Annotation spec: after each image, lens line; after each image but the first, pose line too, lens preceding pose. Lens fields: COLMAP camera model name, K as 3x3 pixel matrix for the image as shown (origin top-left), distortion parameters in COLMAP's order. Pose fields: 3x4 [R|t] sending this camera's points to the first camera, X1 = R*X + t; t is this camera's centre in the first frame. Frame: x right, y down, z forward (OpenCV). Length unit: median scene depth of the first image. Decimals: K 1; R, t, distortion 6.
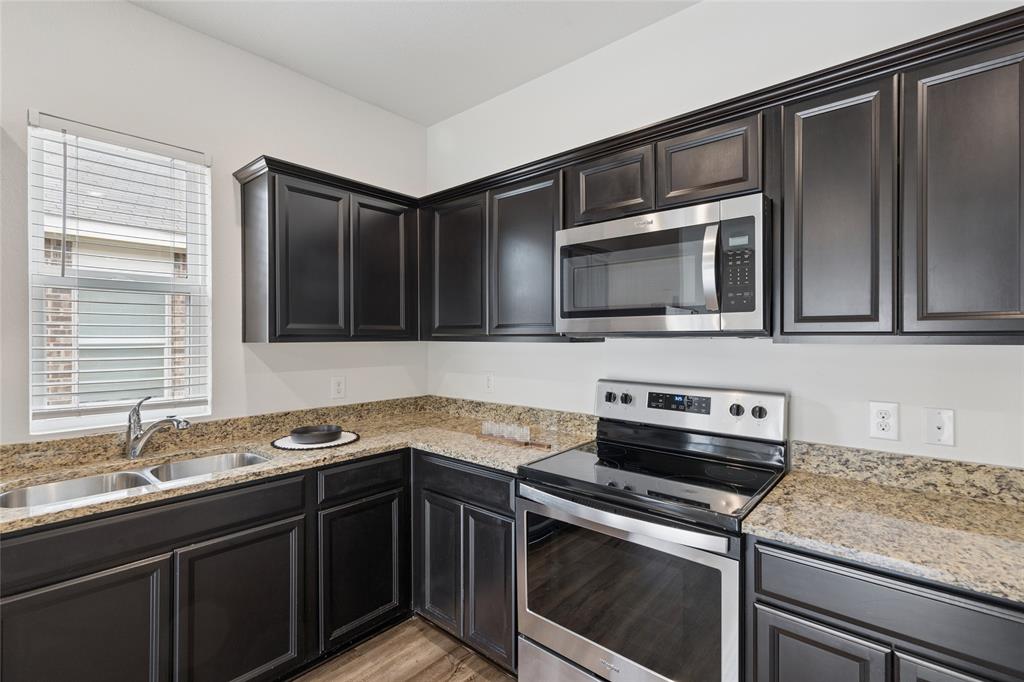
lens RADIAL K [[476.0, 0, 512.1], [0, 476.0, 338.4], [0, 0, 1]] dist [0.001339, 0.001343]
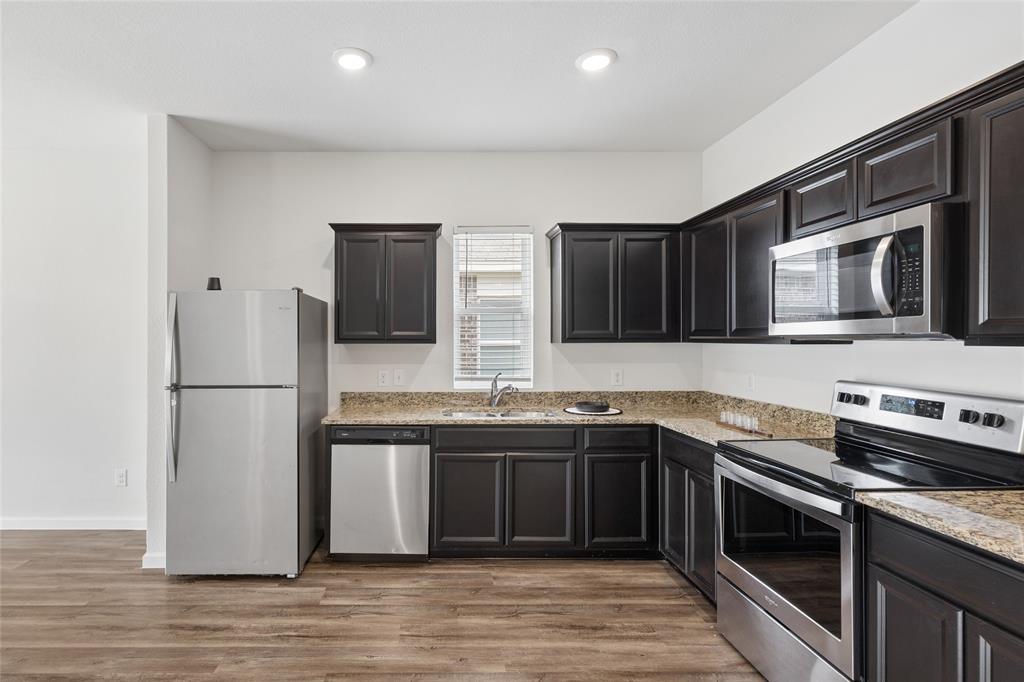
lens RADIAL K [[501.4, 0, 435.5], [0, 501.4, 343.0], [0, 0, 1]] dist [-0.000293, 0.001250]
pose [[0.663147, 0.005381, -0.748470, 0.469380], [-0.002227, 0.999984, 0.005216, 0.001673], [0.748486, -0.001792, 0.663148, -0.413766]]
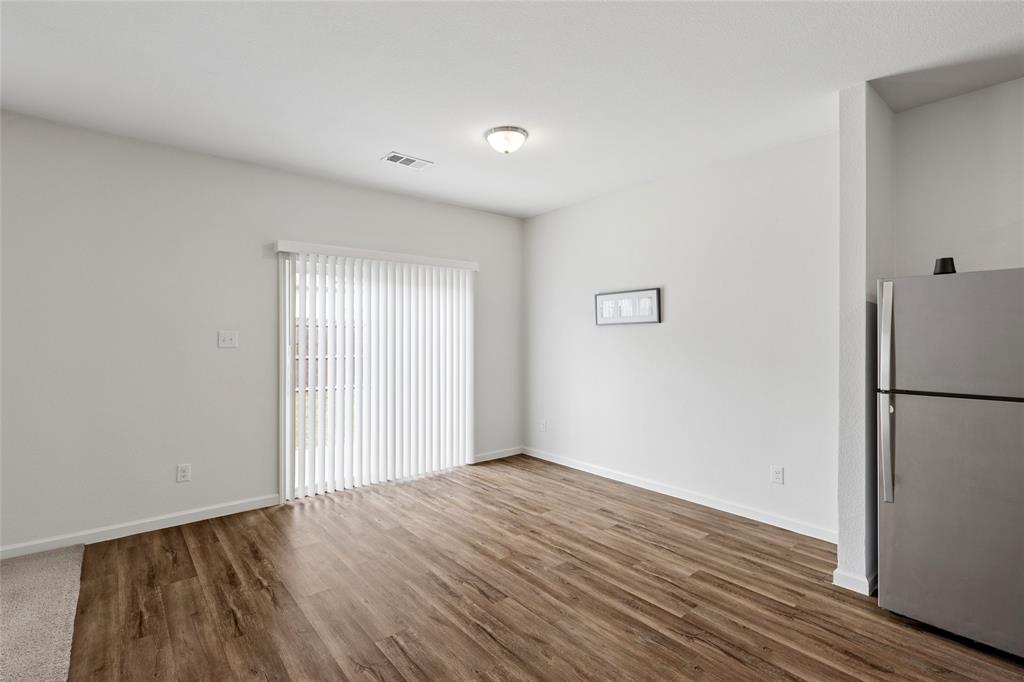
lens RADIAL K [[466.4, 0, 497.6], [0, 466.4, 335.7], [0, 0, 1]] dist [-0.004070, 0.002055]
pose [[-0.165114, -0.001437, -0.986273, 0.172542], [-0.006429, 0.999979, -0.000381, 0.007764], [0.986254, 0.006277, -0.165120, -0.799389]]
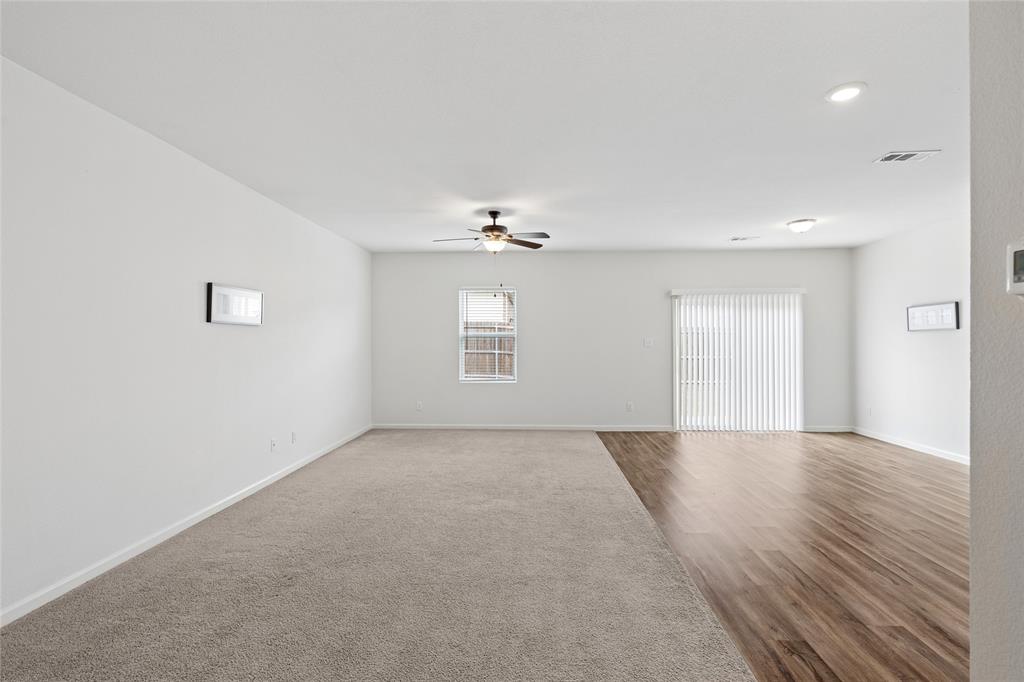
lens RADIAL K [[466.4, 0, 530.2], [0, 466.4, 342.5], [0, 0, 1]] dist [-0.004070, 0.002055]
pose [[-0.765958, 0.004192, -0.642877, 1.605707], [0.000969, 0.999985, 0.005366, 0.005939], [0.642890, 0.003487, -0.765951, 0.057759]]
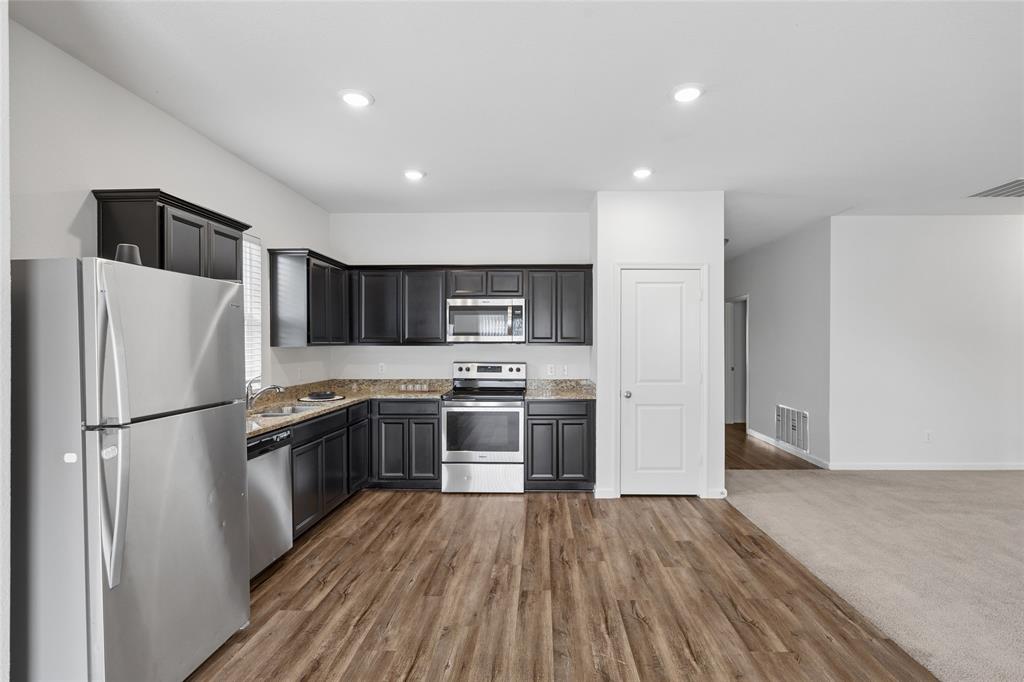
lens RADIAL K [[476.0, 0, 537.2], [0, 476.0, 348.9], [0, 0, 1]] dist [0.001339, 0.001343]
pose [[0.758616, -0.007127, 0.651500, -1.123339], [0.002361, 0.999964, 0.008190, 0.004093], [-0.651534, -0.004675, 0.758605, -1.112950]]
